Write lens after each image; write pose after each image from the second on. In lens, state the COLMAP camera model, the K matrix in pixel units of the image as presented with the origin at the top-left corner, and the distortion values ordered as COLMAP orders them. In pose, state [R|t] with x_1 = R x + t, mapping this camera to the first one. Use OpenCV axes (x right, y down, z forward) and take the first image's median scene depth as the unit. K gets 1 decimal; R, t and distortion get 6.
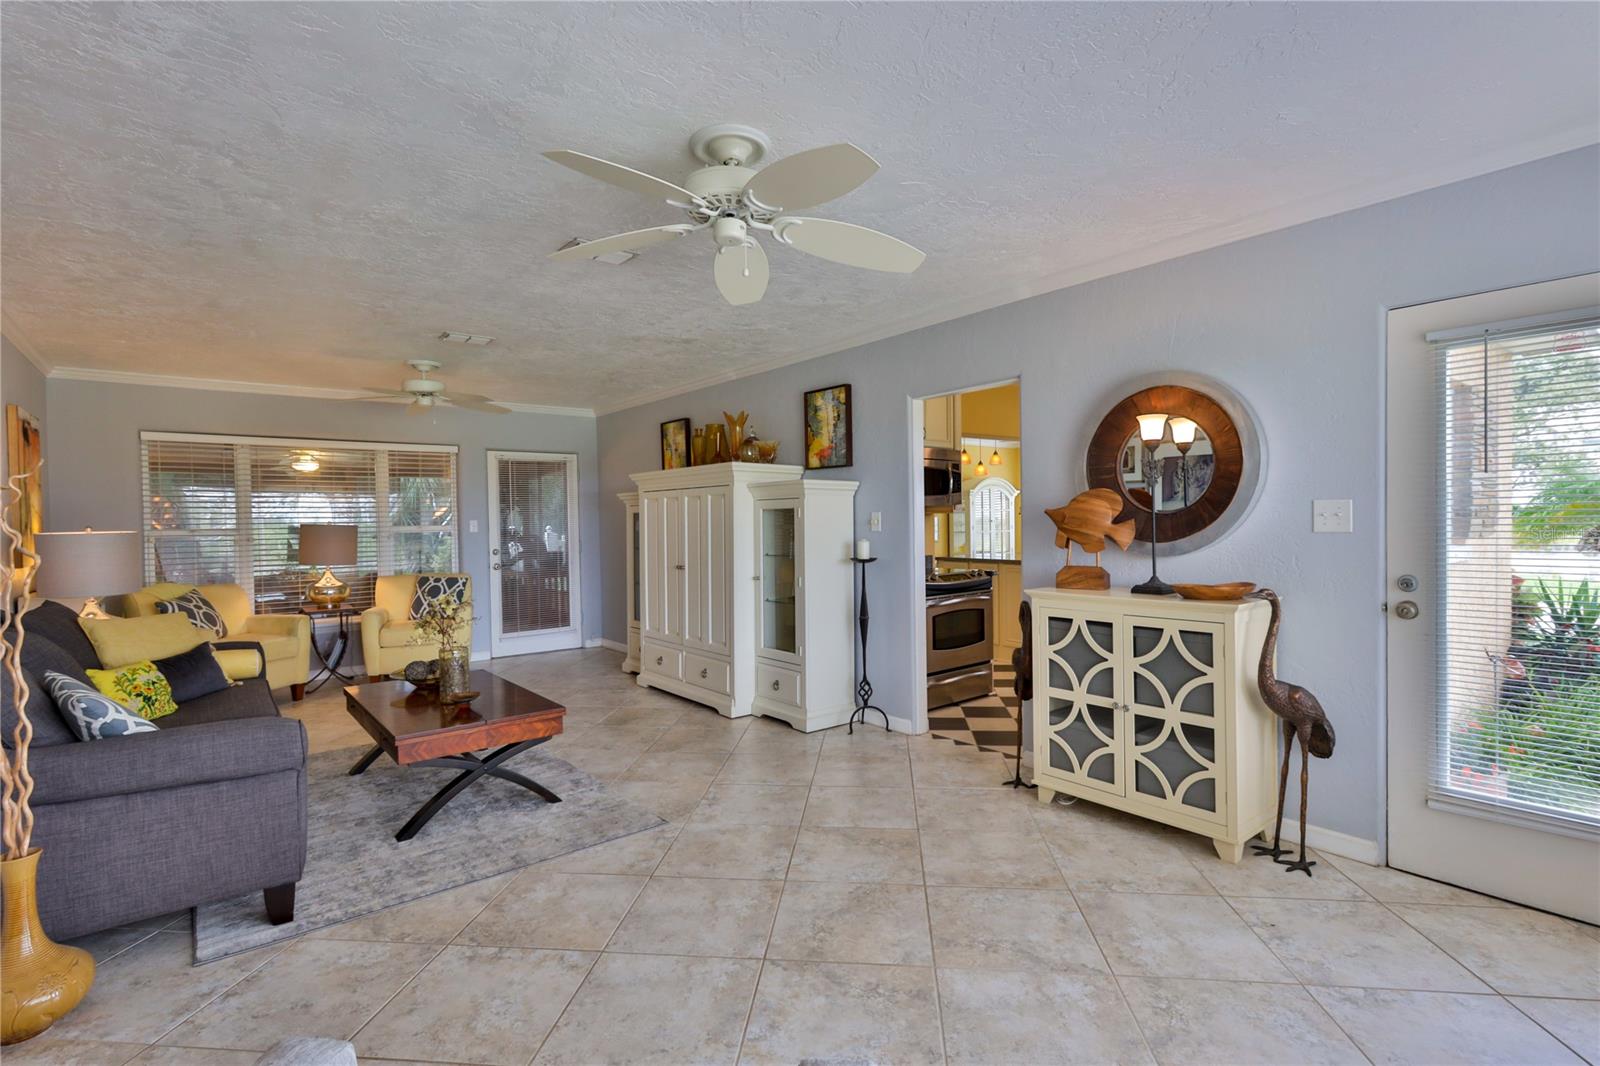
lens RADIAL K [[771.0, 0, 797.8], [0, 771.0, 530.0], [0, 0, 1]] dist [-0.004252, 0.002536]
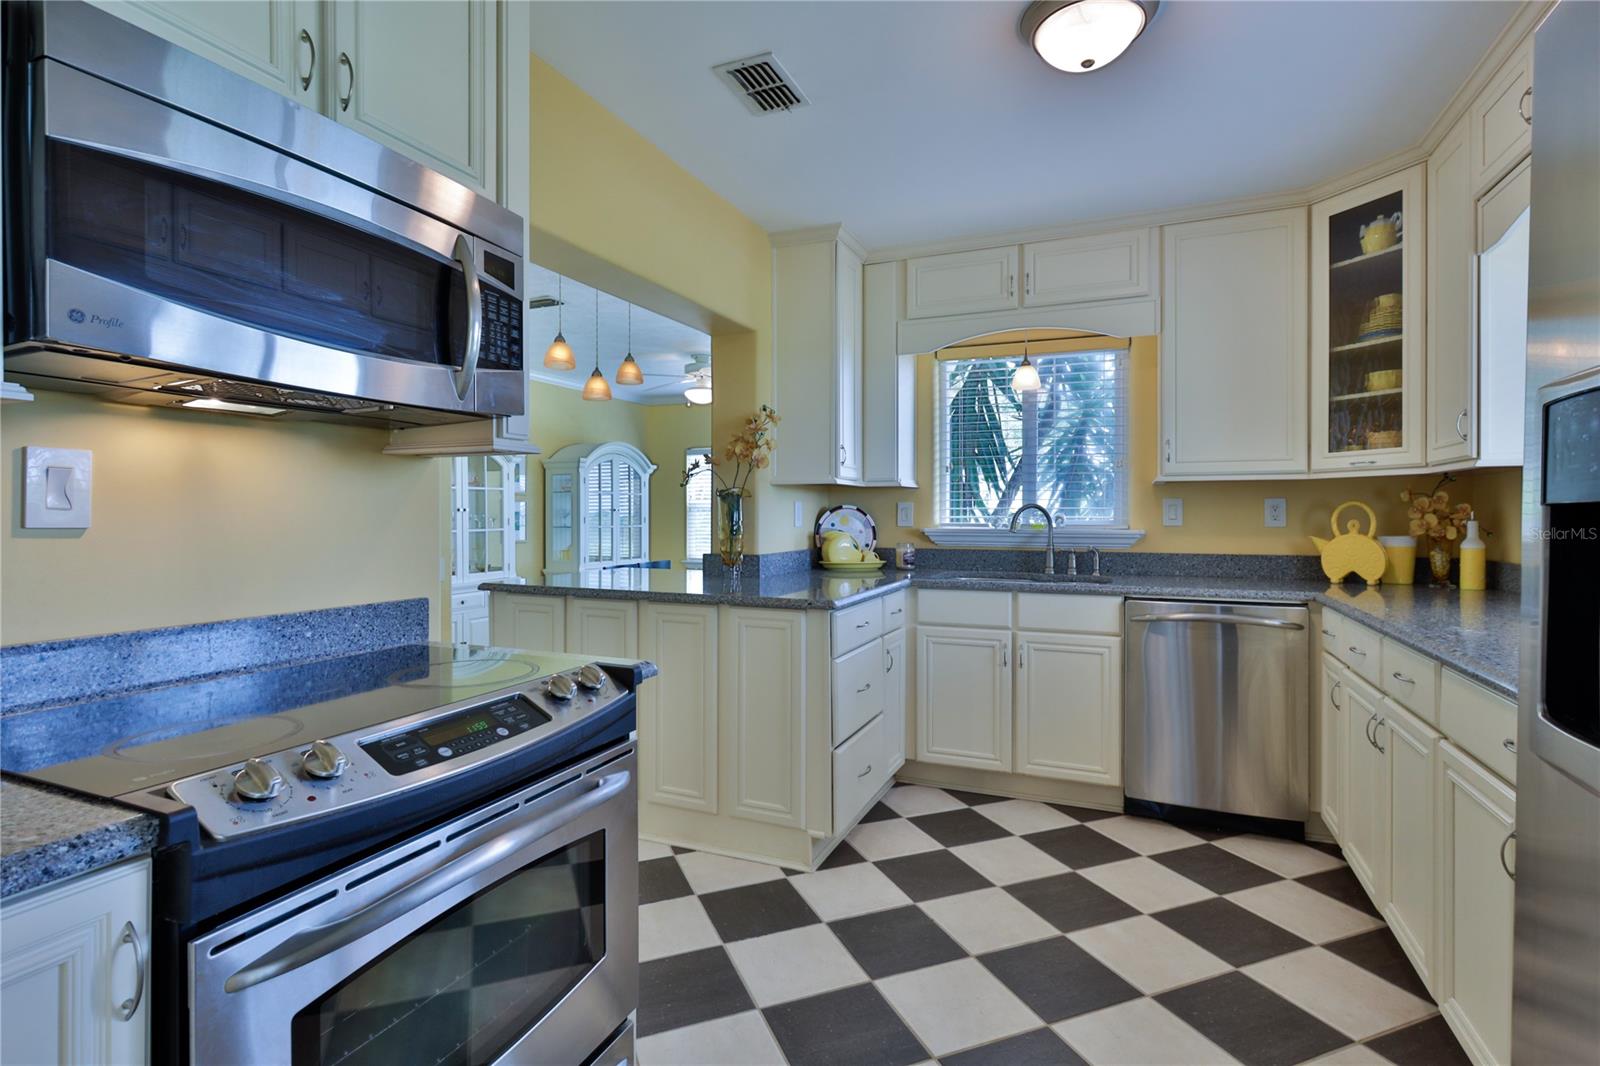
lens RADIAL K [[771.0, 0, 795.5], [0, 771.0, 513.5], [0, 0, 1]] dist [-0.004252, 0.002536]
pose [[0.885495, 0.010288, 0.464536, 0.094351], [-0.002386, 0.999842, -0.017596, 0.002741], [-0.464644, 0.014473, 0.885380, 0.394465]]
